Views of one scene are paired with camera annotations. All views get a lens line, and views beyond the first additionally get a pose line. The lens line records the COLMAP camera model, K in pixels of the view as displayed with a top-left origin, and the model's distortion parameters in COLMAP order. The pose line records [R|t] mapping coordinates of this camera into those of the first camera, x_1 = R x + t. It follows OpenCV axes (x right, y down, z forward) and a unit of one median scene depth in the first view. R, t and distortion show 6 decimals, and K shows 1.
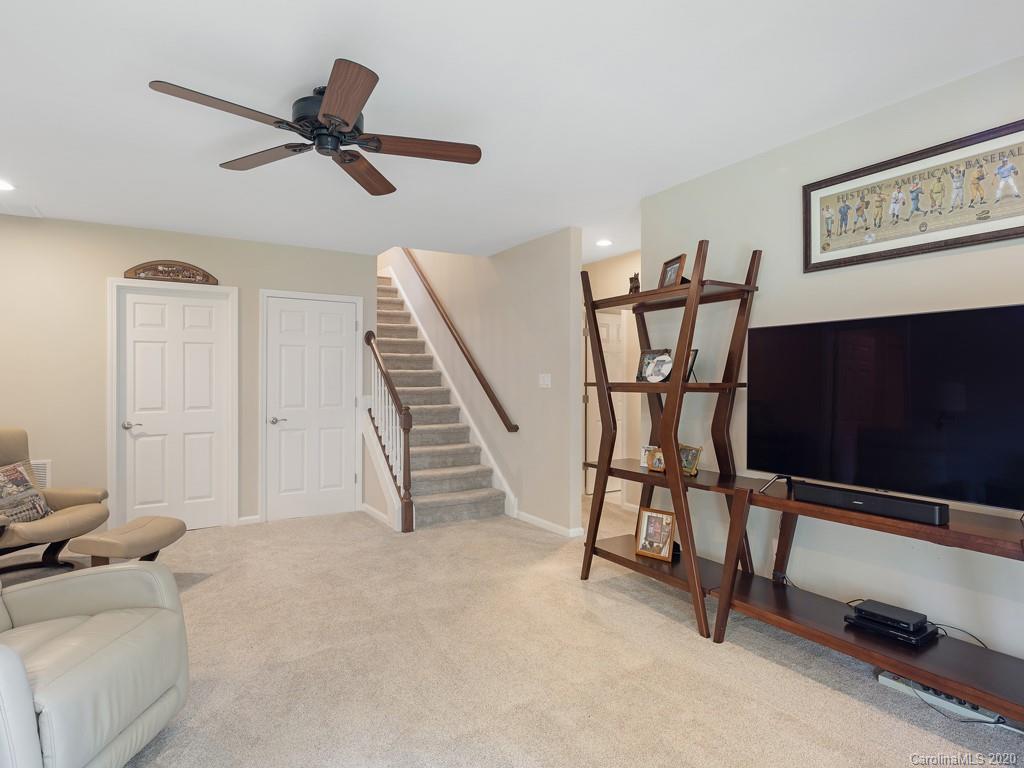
lens RADIAL K [[564.3, 0, 510.7], [0, 564.3, 379.5], [0, 0, 1]] dist [0.004935, -0.005931]
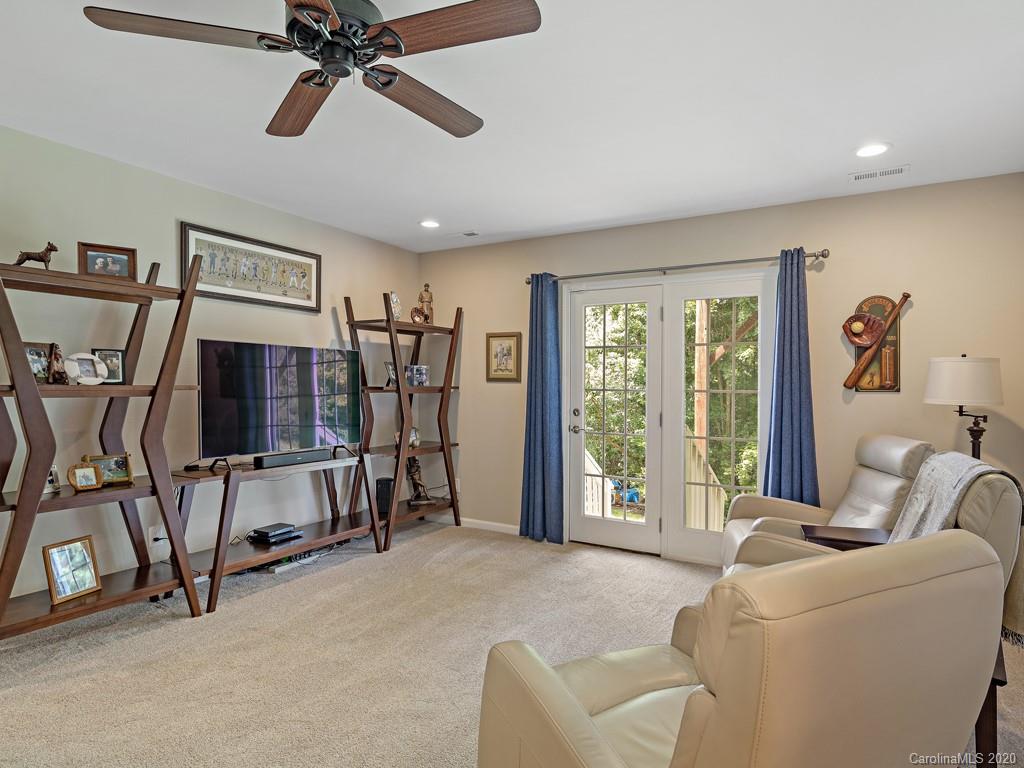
lens RADIAL K [[585.9, 0, 512.0], [0, 585.9, 388.6], [0, 0, 1]] dist [0.014791, 0.000141]
pose [[-0.446591, -0.006838, 0.894712, -0.989283], [-0.006619, 0.999969, 0.004339, 0.002615], [-0.894714, -0.003985, -0.446622, 1.003411]]
